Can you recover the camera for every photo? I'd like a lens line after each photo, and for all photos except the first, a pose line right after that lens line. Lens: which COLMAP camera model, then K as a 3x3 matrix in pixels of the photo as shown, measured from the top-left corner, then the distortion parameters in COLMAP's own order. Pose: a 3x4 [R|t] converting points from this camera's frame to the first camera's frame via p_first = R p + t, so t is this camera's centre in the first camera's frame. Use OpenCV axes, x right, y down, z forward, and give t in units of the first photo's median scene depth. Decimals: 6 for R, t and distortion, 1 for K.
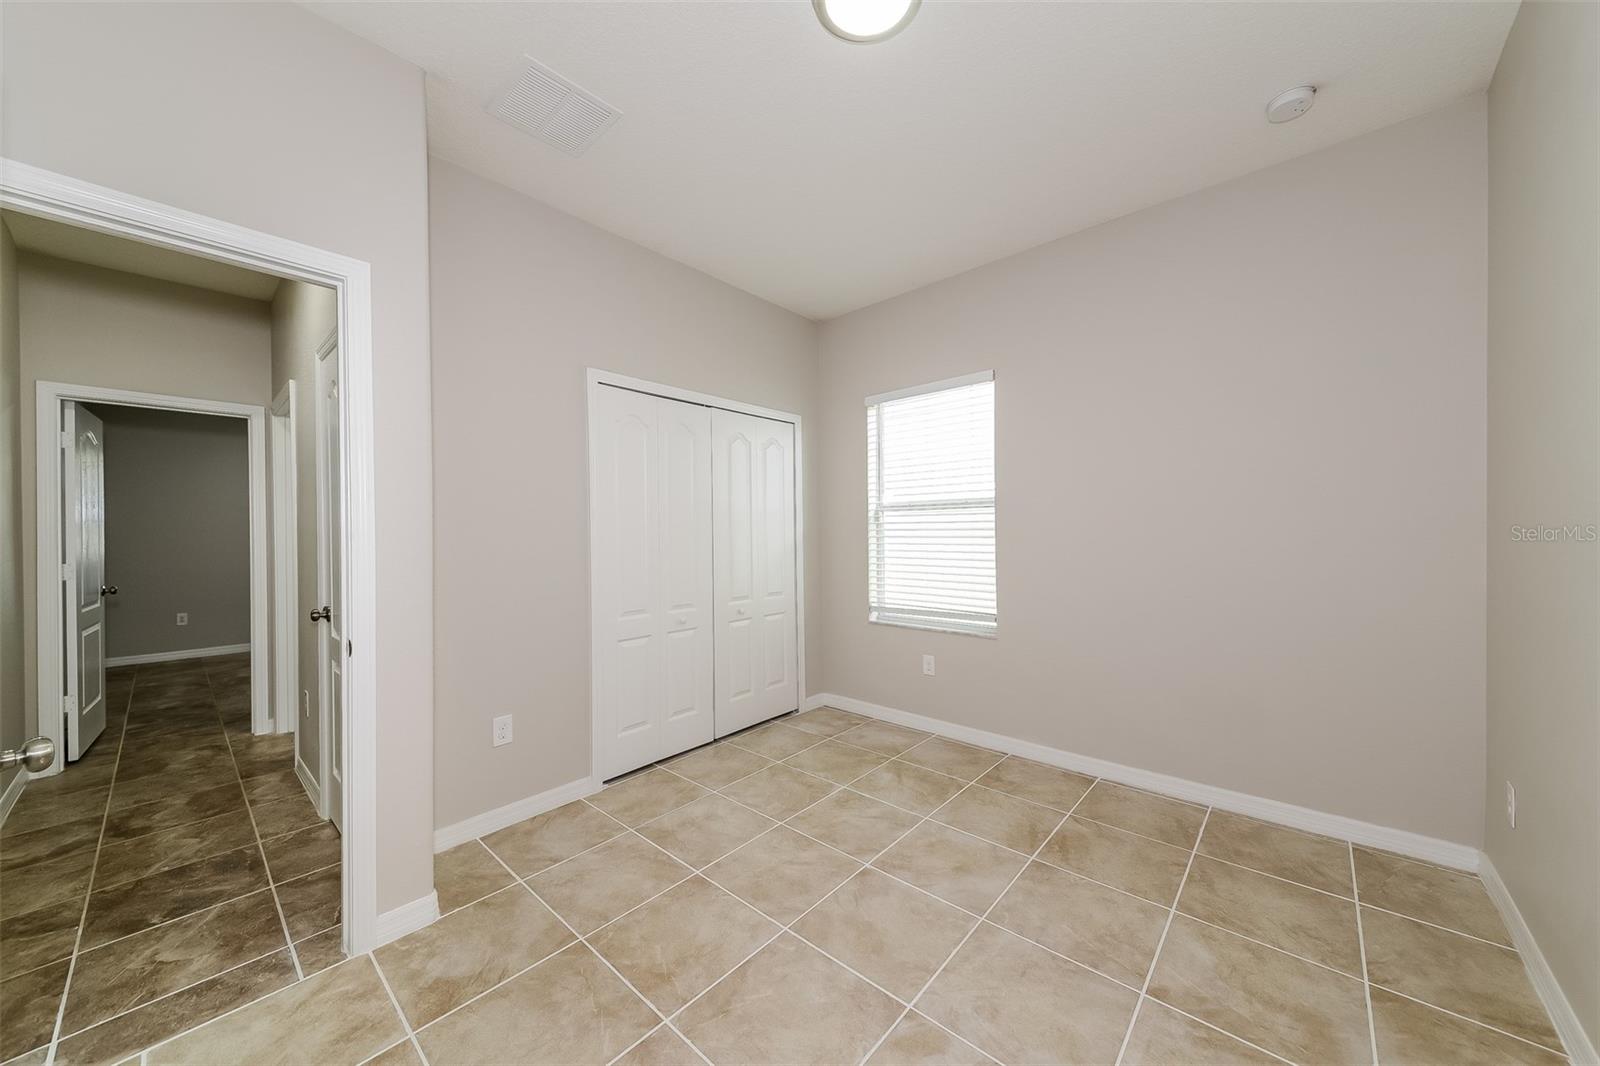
lens RADIAL K [[567.2, 0, 791.0], [0, 567.2, 526.5], [0, 0, 1]] dist [-0.003051, -0.001720]
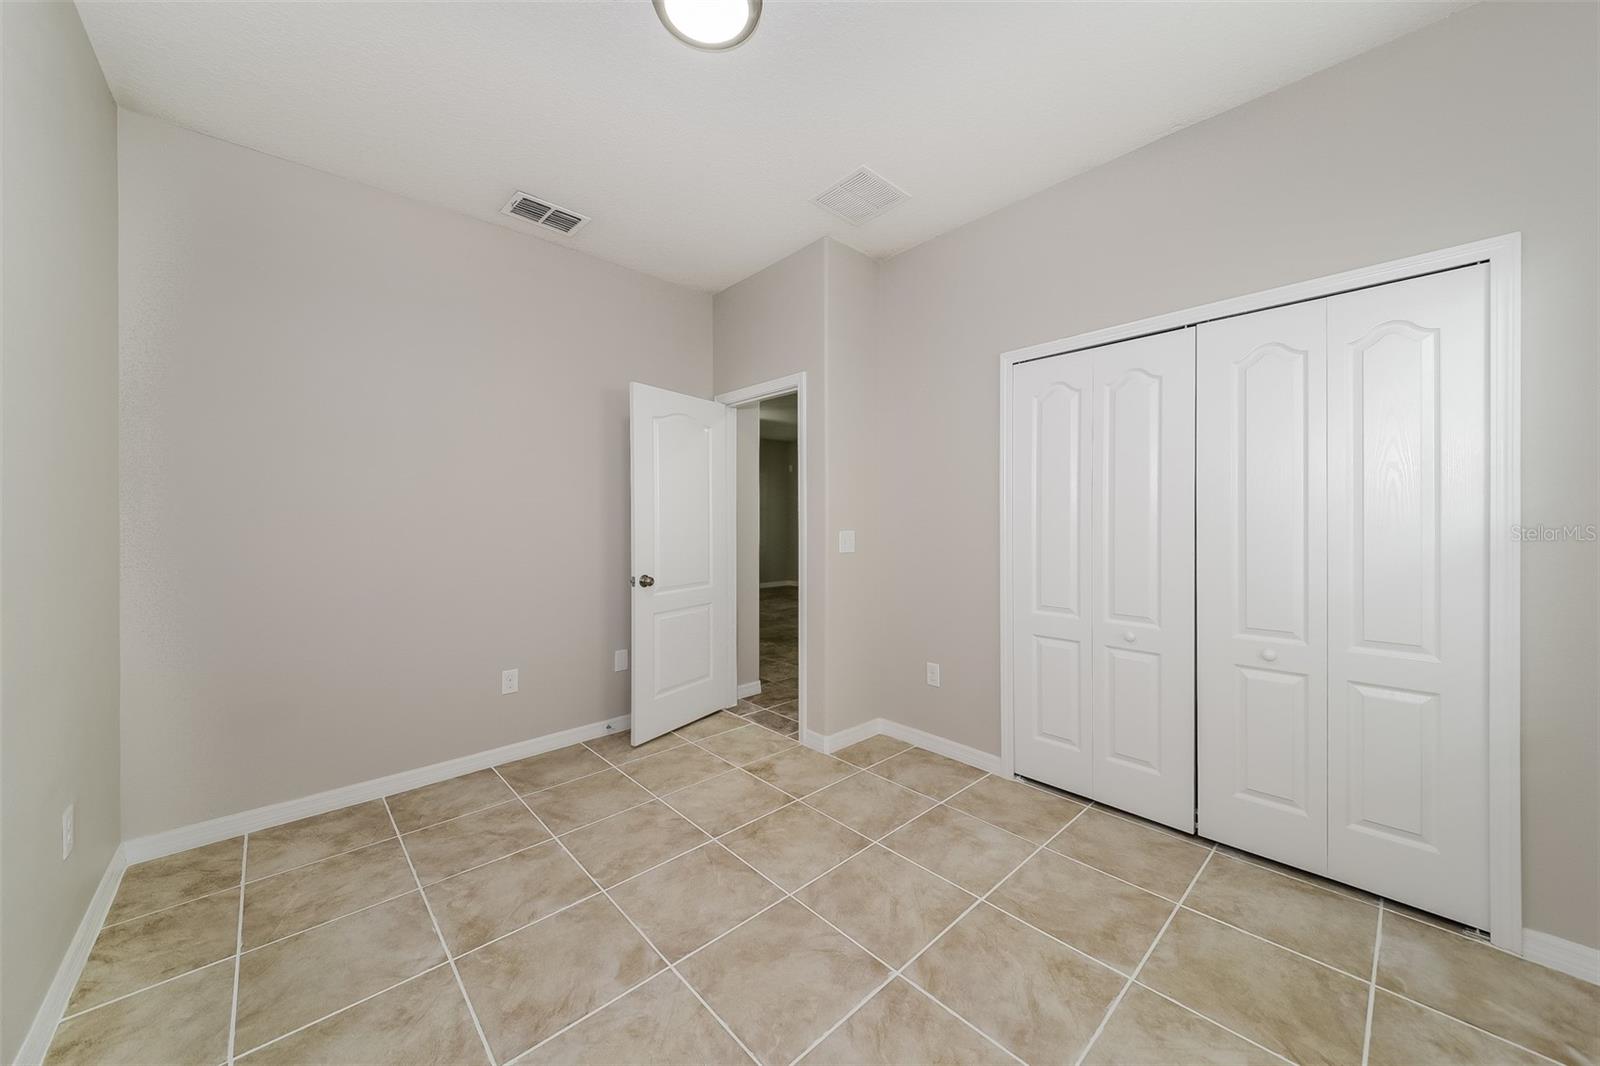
lens RADIAL K [[567.2, 0, 791.1], [0, 567.2, 522.4], [0, 0, 1]] dist [-0.003051, -0.001720]
pose [[-0.091522, 0.029179, -0.995375, 0.790850], [0.005112, 0.999571, 0.028832, -0.008883], [0.995790, -0.002450, -0.091632, 0.856191]]
